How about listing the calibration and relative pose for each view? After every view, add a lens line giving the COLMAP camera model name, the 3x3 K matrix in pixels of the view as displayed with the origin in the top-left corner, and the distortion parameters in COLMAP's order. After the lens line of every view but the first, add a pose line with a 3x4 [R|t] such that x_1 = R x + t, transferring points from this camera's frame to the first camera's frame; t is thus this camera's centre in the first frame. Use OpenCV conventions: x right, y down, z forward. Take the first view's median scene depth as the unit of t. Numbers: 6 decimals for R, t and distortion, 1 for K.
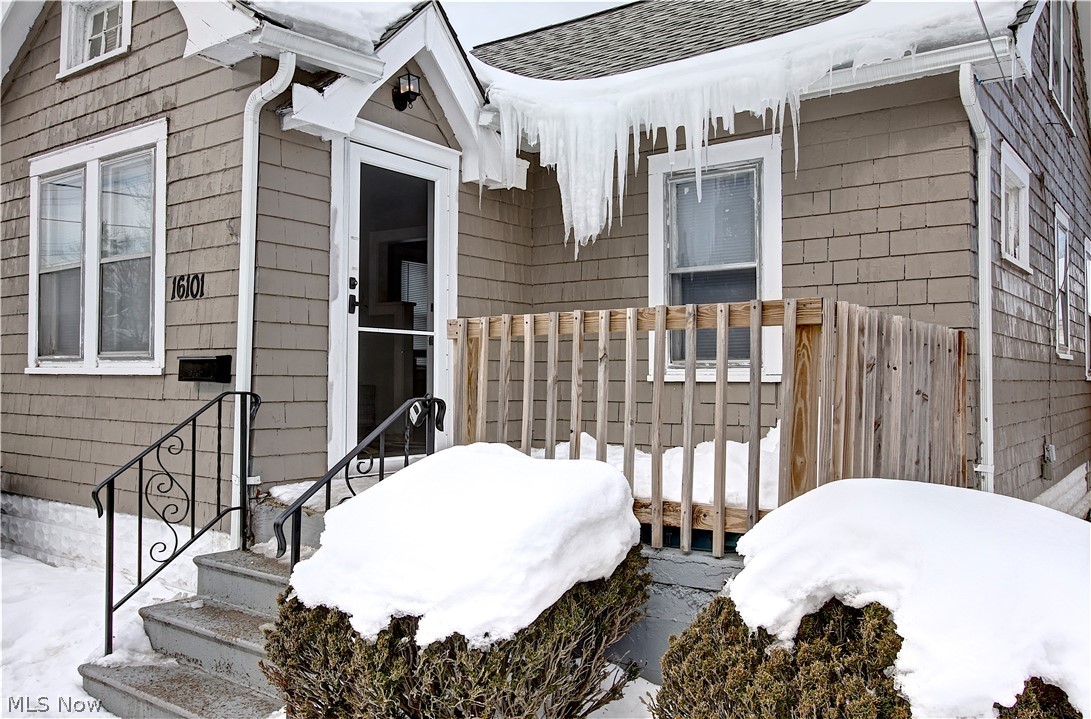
lens RADIAL K [[866.5, 0, 545.5], [0, 866.5, 359.5], [0, 0, 1]] dist [-0.000324, 0.001620]
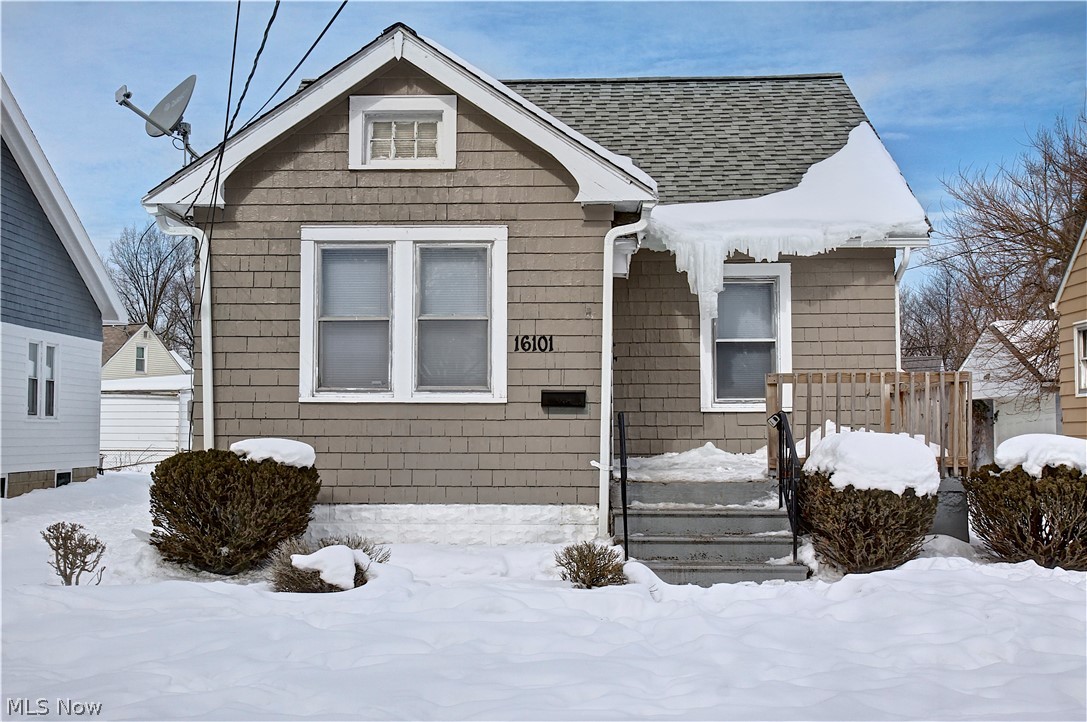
lens RADIAL K [[1283.5, 0, 526.8], [0, 1283.5, 360.5], [0, 0, 1]] dist [0.050129, 0.017391]
pose [[0.821973, 0.030132, 0.568729, -1.631112], [-0.010251, 0.999220, -0.038125, 0.028376], [-0.569434, 0.025507, 0.821641, -0.779542]]
